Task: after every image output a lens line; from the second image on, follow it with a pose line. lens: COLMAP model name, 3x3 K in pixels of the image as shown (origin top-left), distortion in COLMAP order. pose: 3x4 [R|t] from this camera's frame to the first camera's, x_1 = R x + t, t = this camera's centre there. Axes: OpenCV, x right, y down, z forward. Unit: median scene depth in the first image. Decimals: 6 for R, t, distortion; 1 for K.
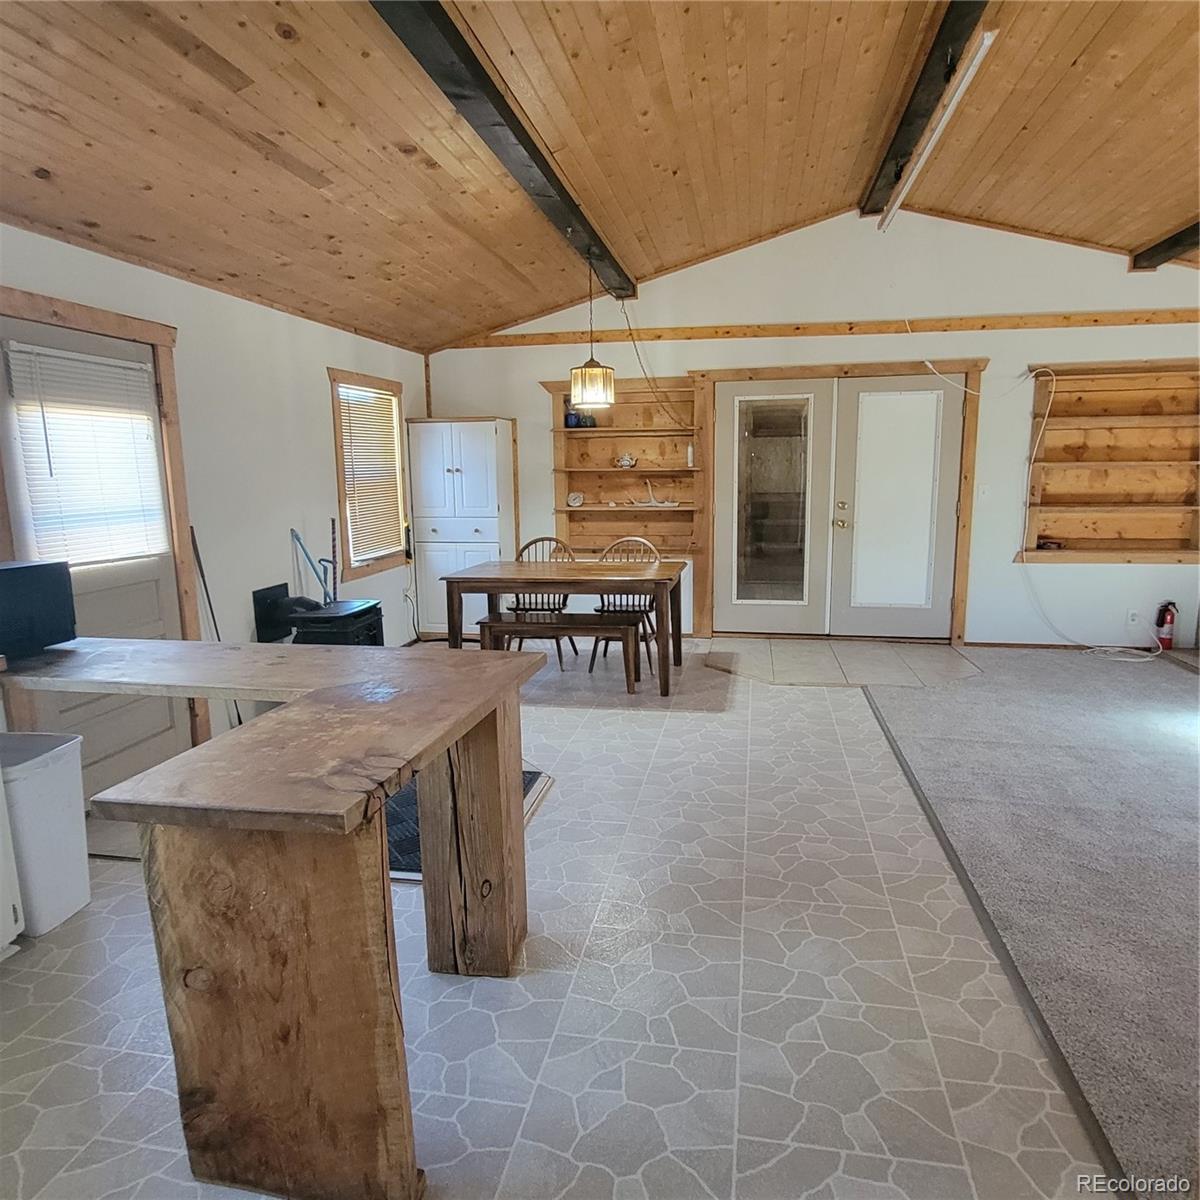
lens RADIAL K [[801.2, 0, 597.5], [0, 801.2, 603.5], [0, 0, 1]] dist [0.007679, -0.008847]
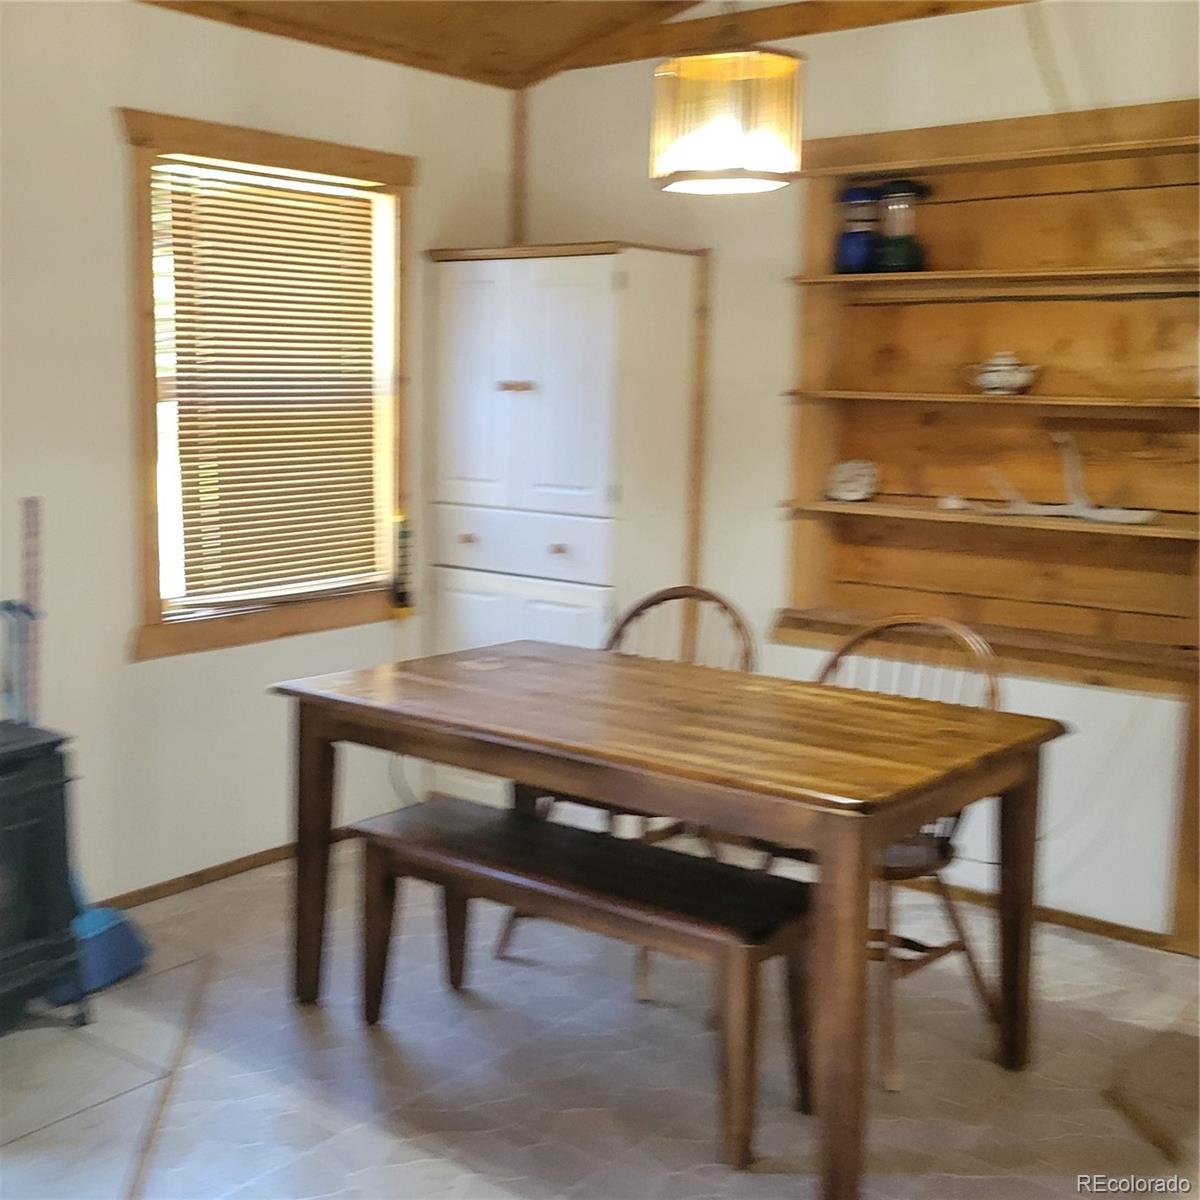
lens RADIAL K [[1497.3, 0, 597.3], [0, 1497.3, 594.4], [0, 0, 1]] dist [0.039093, 0.000000]
pose [[0.880002, 0.096260, -0.465114, 0.183750], [-0.106796, 0.994274, 0.003716, -0.073185], [0.462809, 0.046402, 0.885243, 0.387243]]
